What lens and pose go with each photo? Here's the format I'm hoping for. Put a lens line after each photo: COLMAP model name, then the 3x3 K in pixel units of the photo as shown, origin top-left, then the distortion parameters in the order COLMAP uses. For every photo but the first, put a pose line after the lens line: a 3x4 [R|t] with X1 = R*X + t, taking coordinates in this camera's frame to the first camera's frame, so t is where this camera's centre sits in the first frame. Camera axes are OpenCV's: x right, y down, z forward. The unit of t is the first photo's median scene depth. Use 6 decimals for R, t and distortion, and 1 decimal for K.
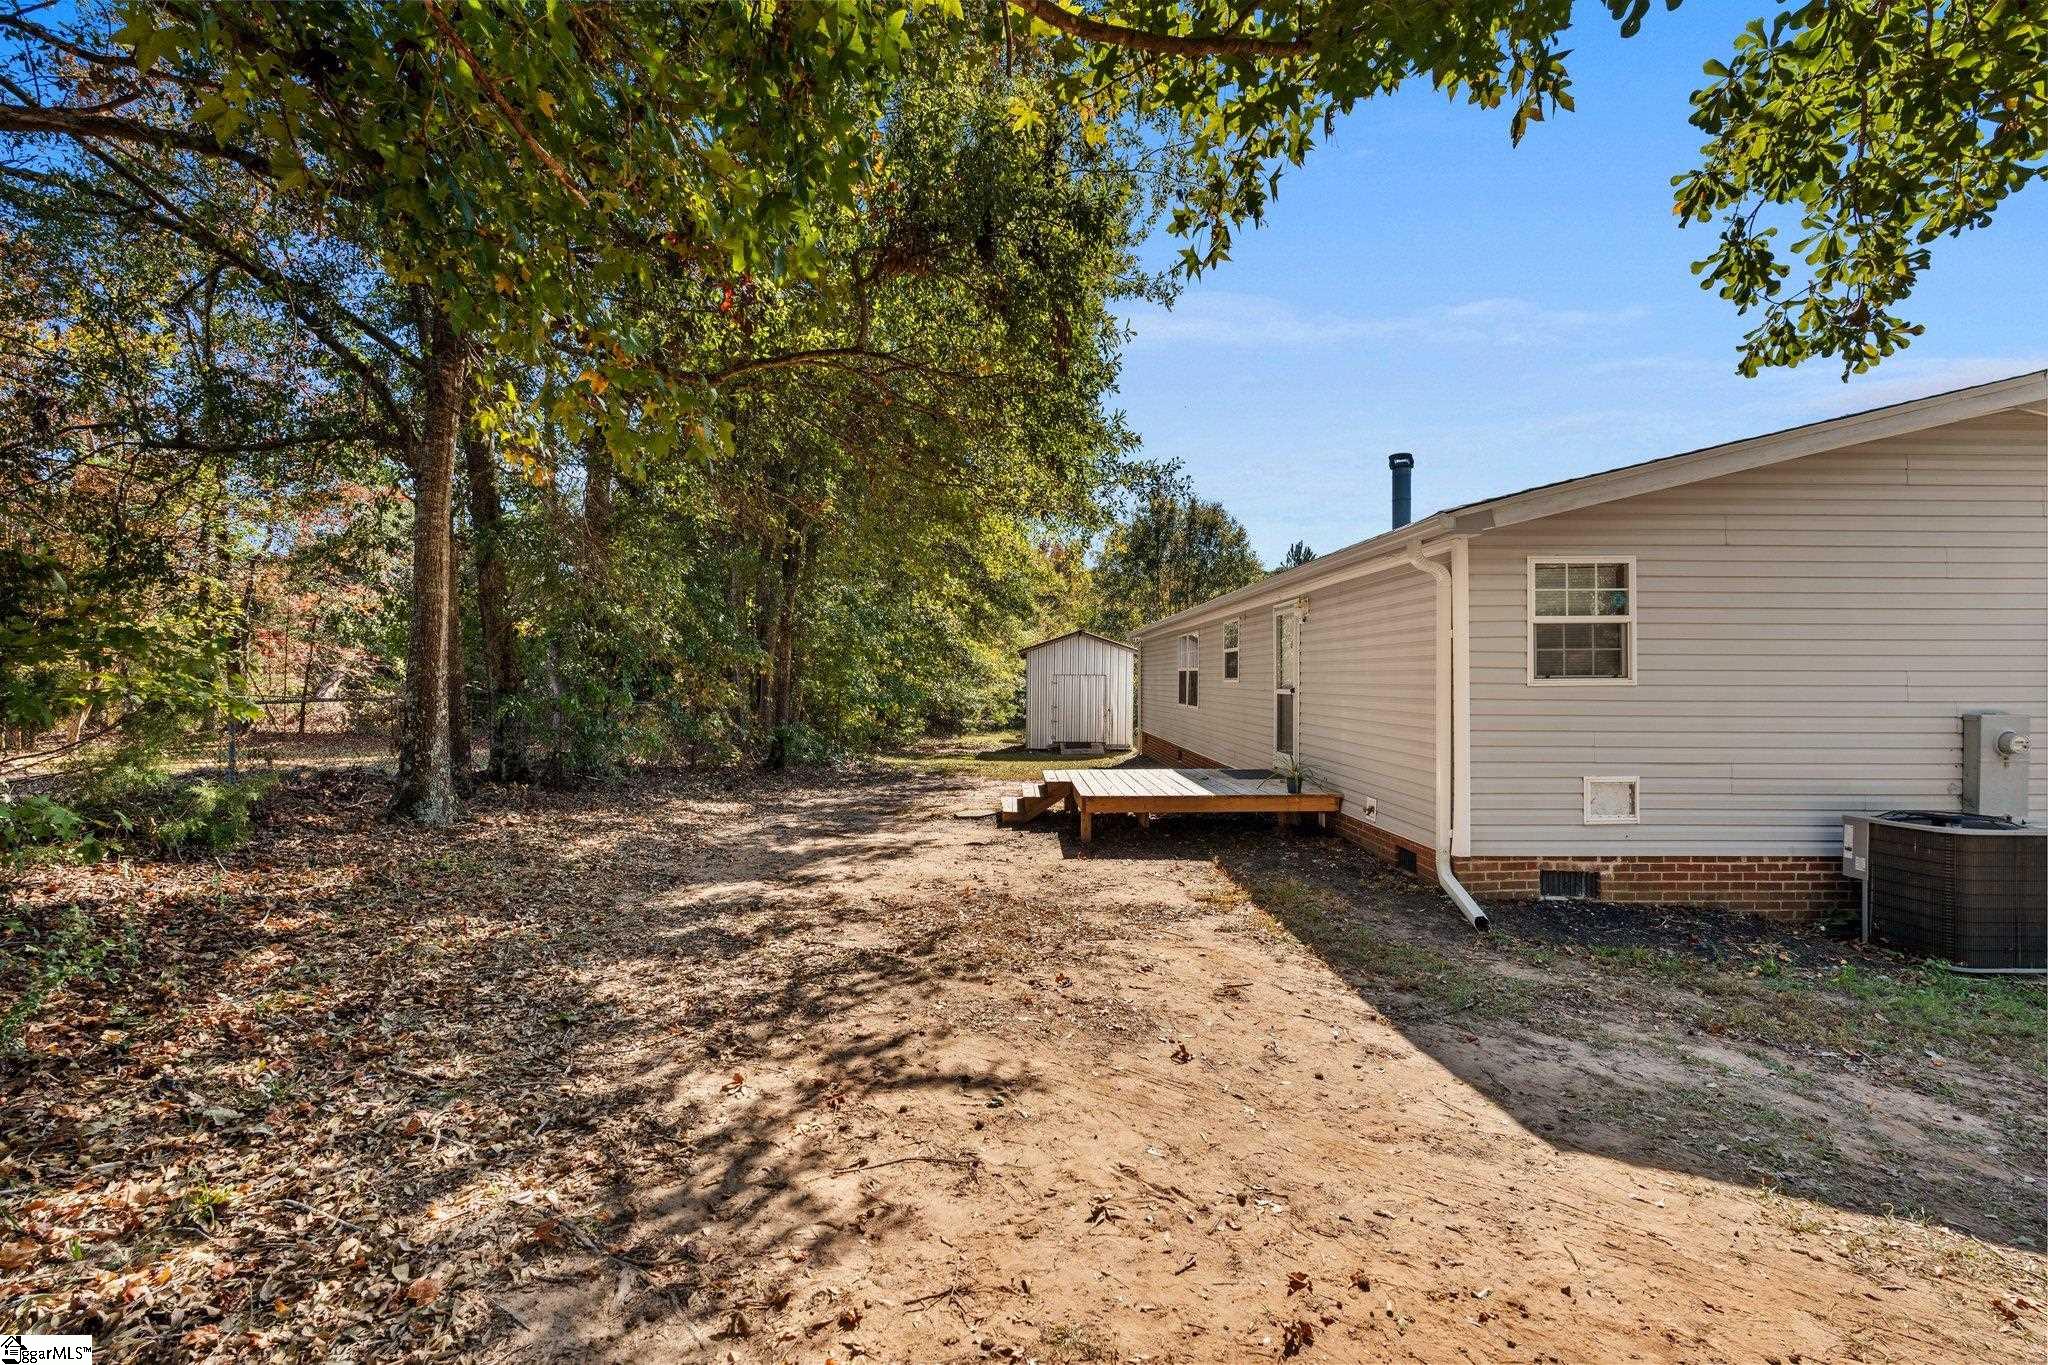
lens RADIAL K [[895.5, 0, 1021.3], [0, 895.5, 680.0], [0, 0, 1]] dist [-0.011087, 0.000627]
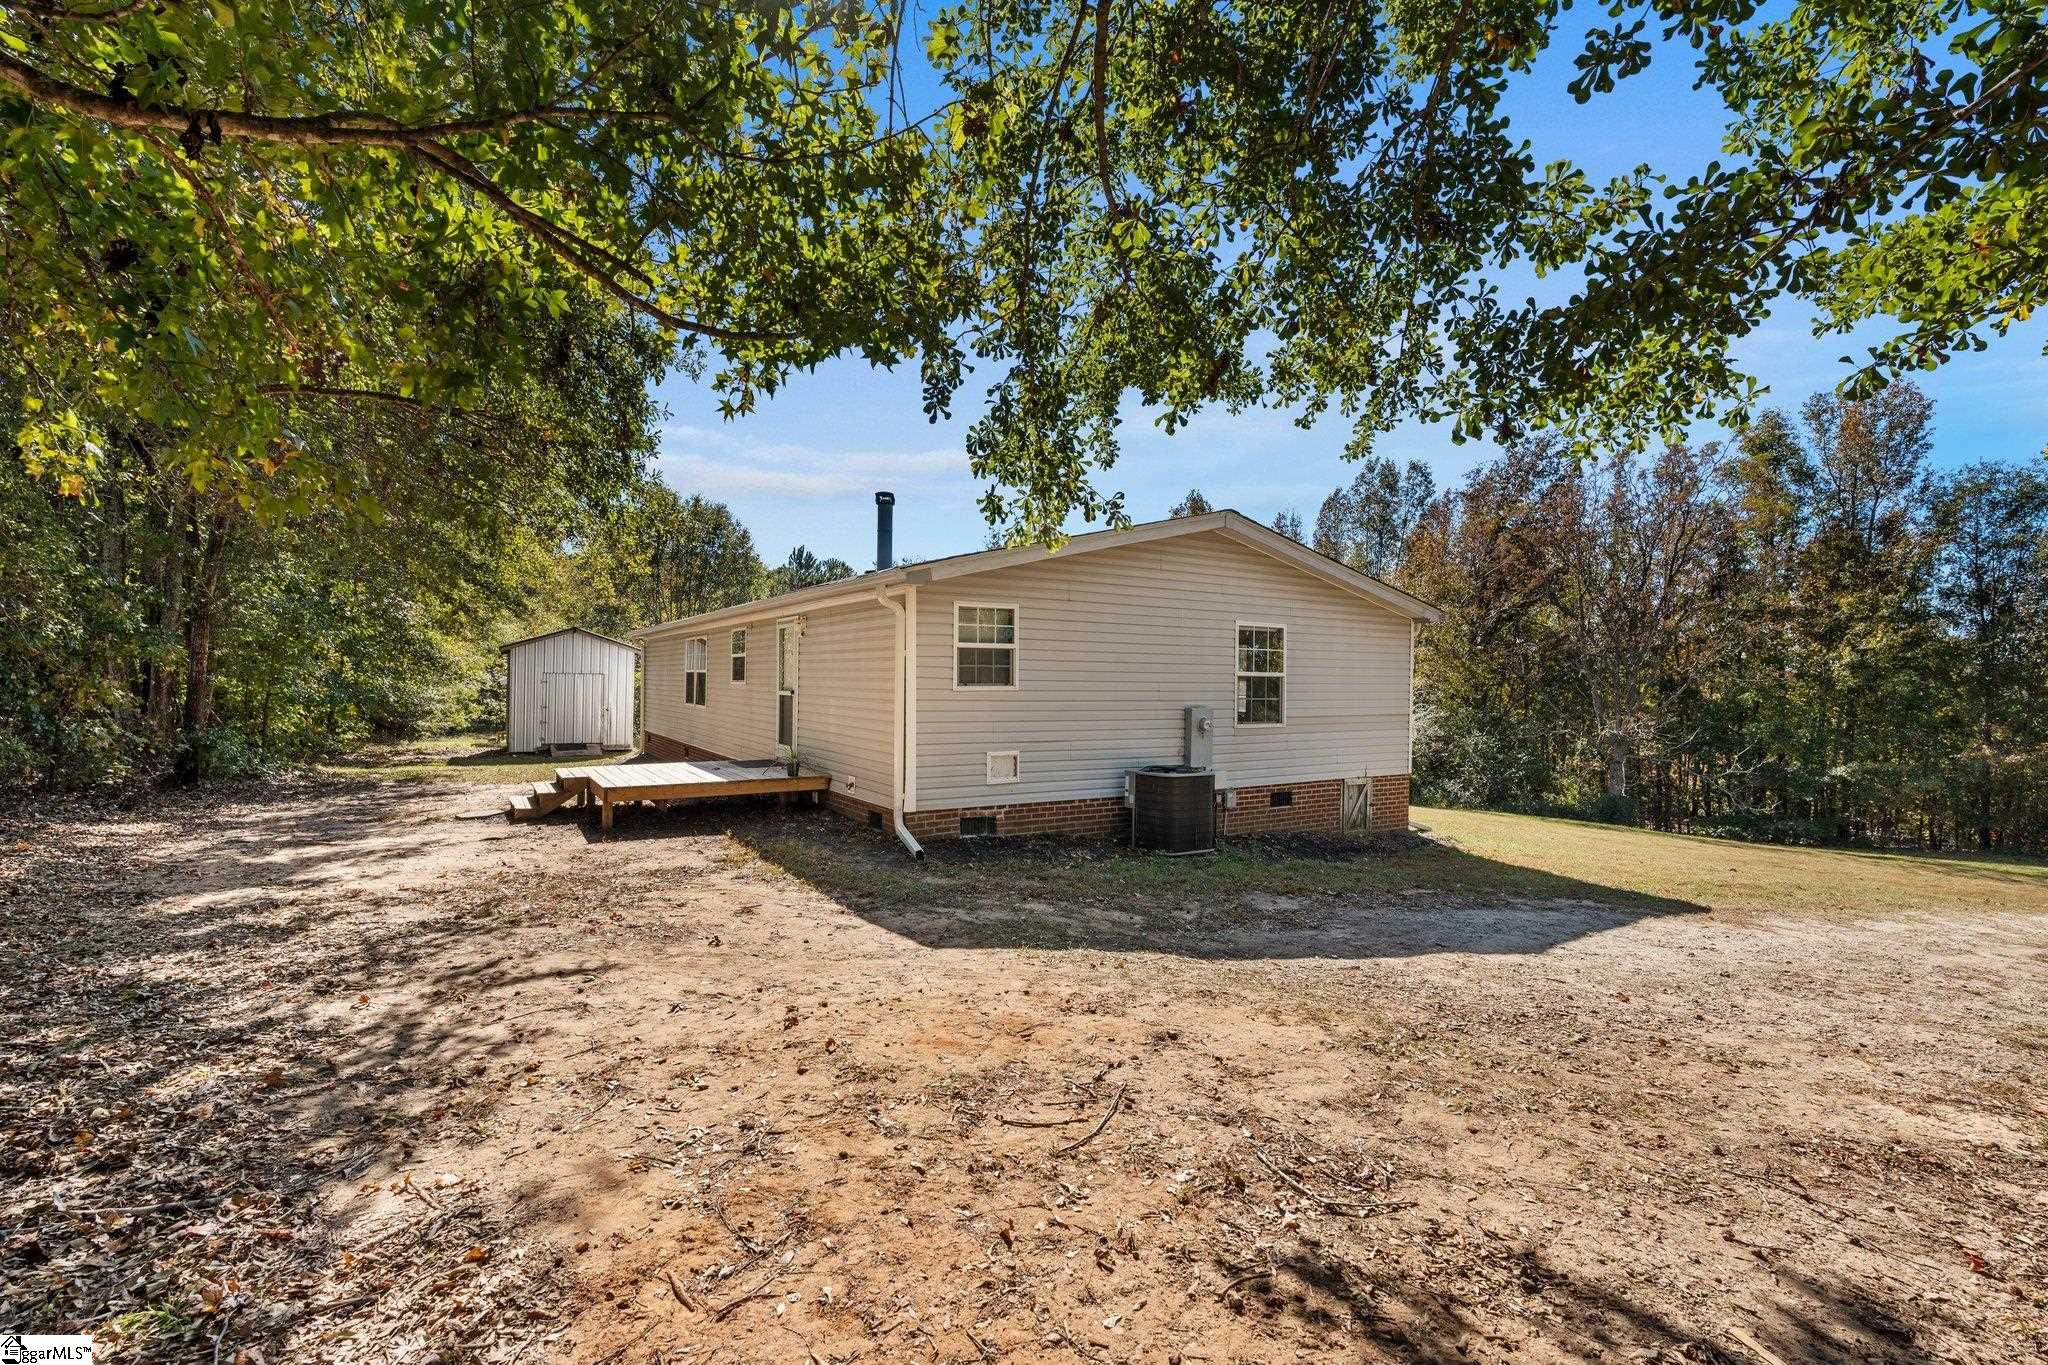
lens RADIAL K [[895.5, 0, 1021.3], [0, 895.5, 680.0], [0, 0, 1]] dist [-0.011087, 0.000627]
pose [[0.855751, 0.007793, 0.517330, -0.090280], [-0.008828, 0.999961, -0.000459, -0.011274], [-0.517313, -0.004174, 0.855786, -0.305089]]
